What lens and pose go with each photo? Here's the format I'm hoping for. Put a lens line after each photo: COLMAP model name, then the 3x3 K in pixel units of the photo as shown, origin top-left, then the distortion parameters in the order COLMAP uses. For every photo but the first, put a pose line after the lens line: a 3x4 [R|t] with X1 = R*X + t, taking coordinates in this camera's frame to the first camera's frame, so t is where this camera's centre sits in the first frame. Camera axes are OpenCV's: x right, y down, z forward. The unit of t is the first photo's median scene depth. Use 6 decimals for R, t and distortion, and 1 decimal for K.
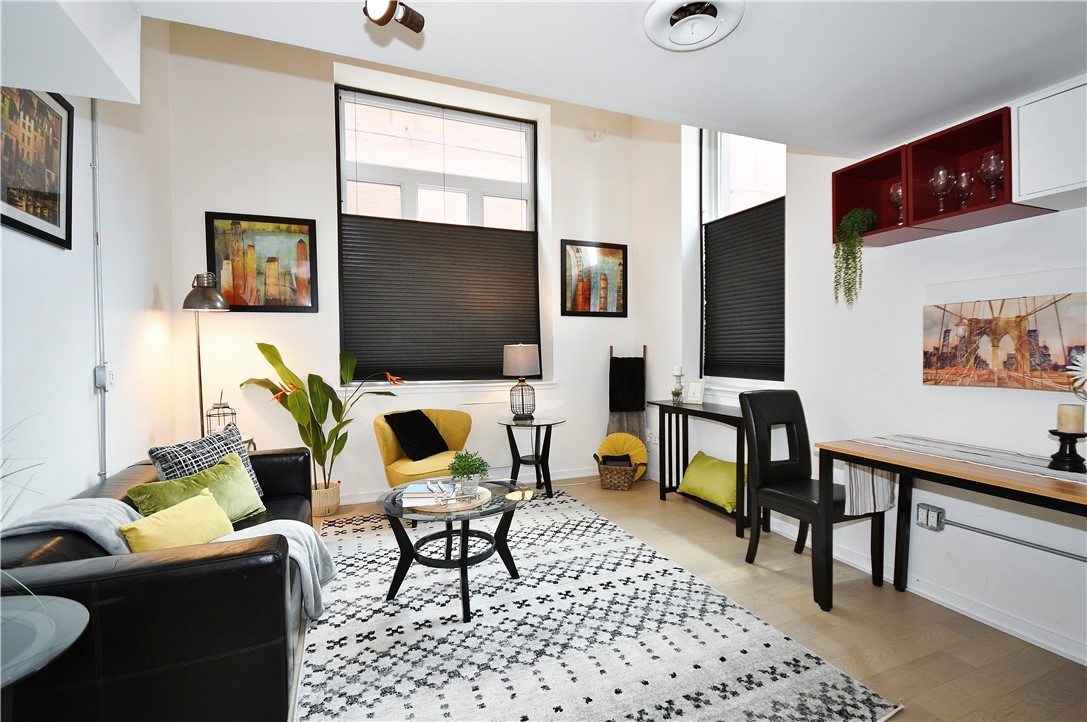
lens RADIAL K [[492.9, 0, 547.1], [0, 492.9, 360.6], [0, 0, 1]] dist [0.013928, -0.013513]
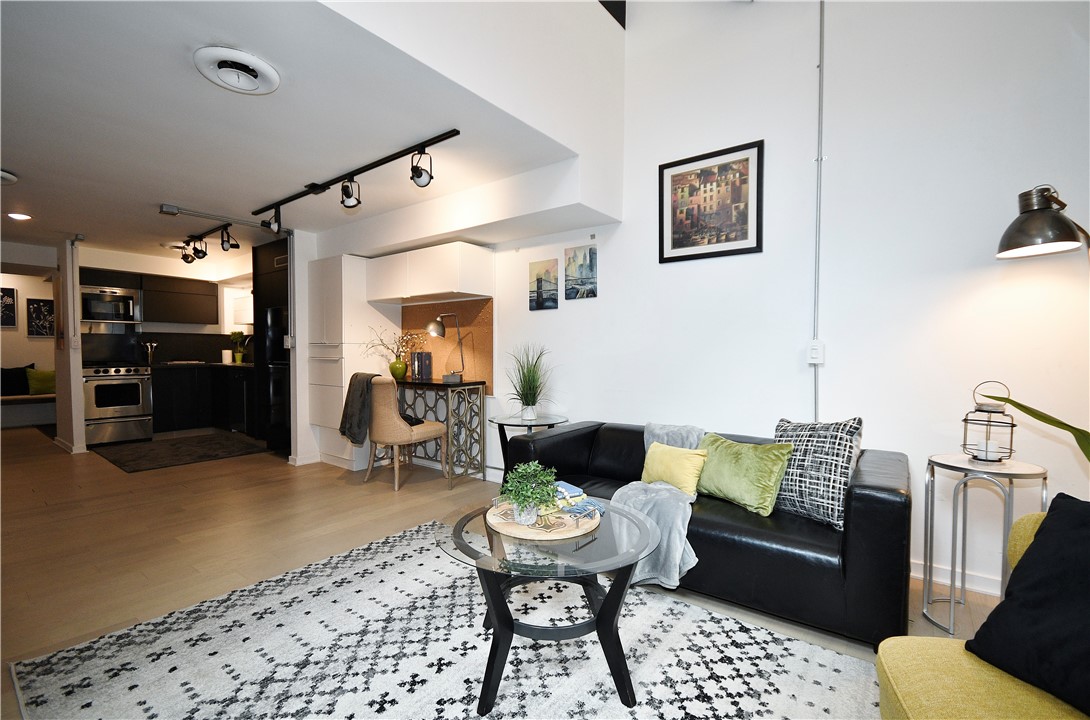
lens RADIAL K [[480.1, 0, 541.0], [0, 480.1, 364.3], [0, 0, 1]] dist [0.009796, -0.011661]
pose [[-0.863514, 0.020095, -0.503925, 0.126148], [-0.004618, 0.998849, 0.047746, 0.010264], [0.504304, 0.043557, -0.862427, 1.235046]]
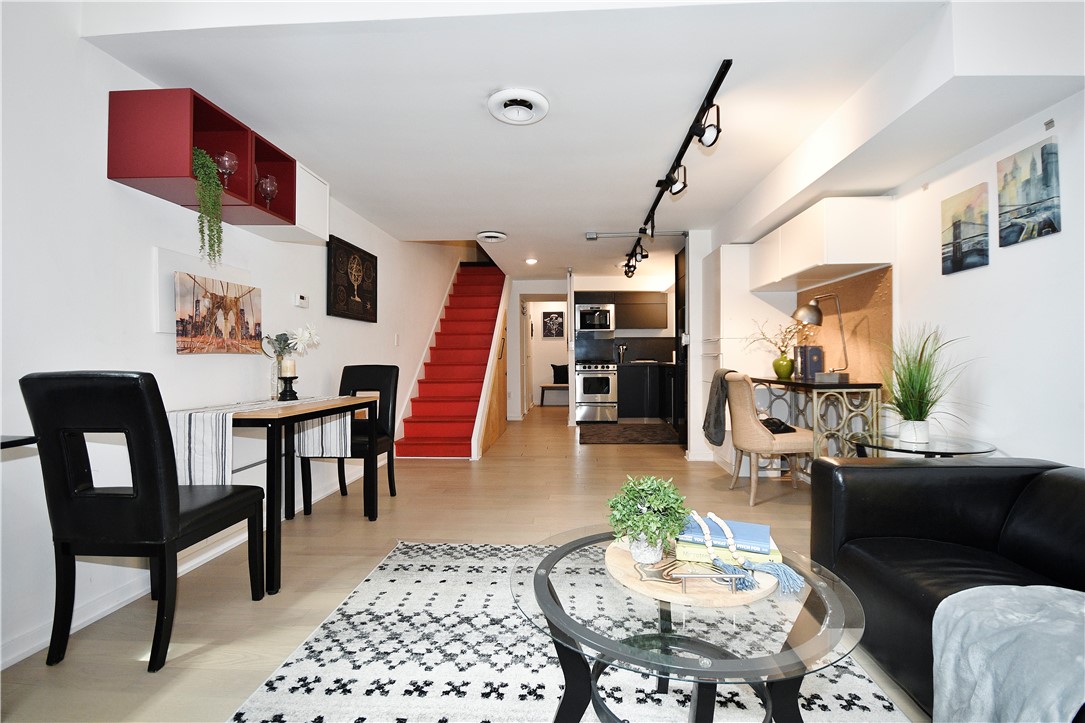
lens RADIAL K [[487.2, 0, 550.5], [0, 487.2, 357.1], [0, 0, 1]] dist [0.012752, -0.014832]
pose [[-0.904682, 0.011759, 0.425926, -0.219386], [0.019236, 0.999727, 0.013259, 0.042465], [-0.425654, 0.020188, -0.904661, 1.156736]]
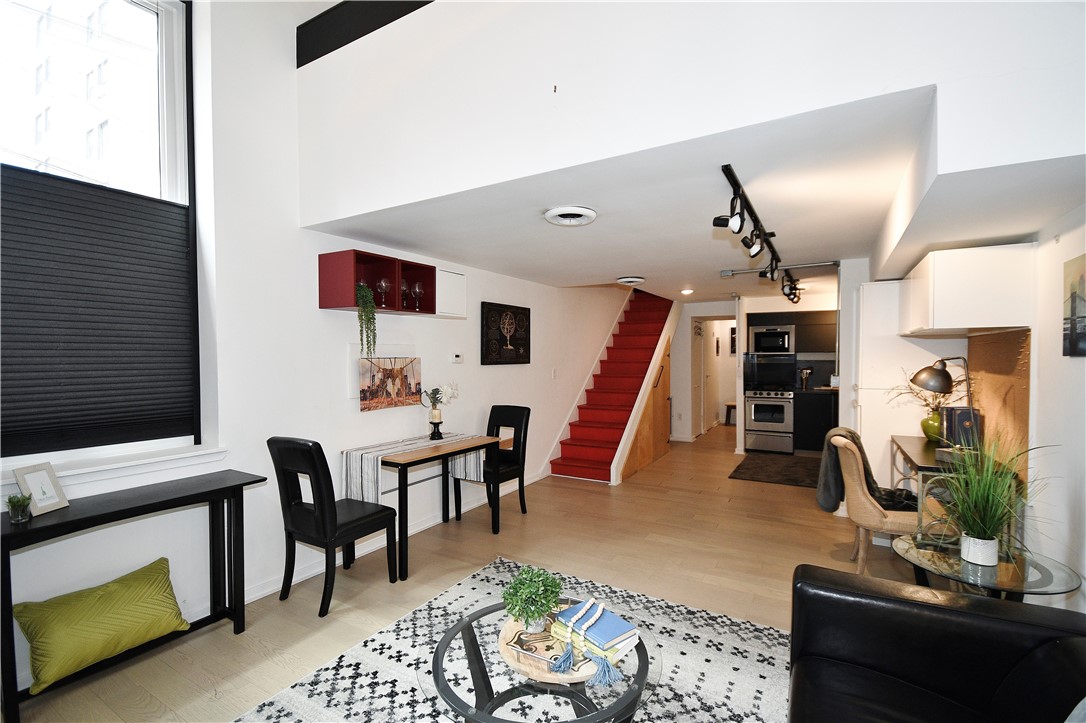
lens RADIAL K [[485.4, 0, 547.0], [0, 485.4, 364.4], [0, 0, 1]] dist [-0.000523, -0.000042]
pose [[-0.611483, -0.005134, 0.791241, -0.540370], [0.024438, 0.999379, 0.025371, -0.086926], [-0.790880, 0.034850, -0.610978, 1.076224]]
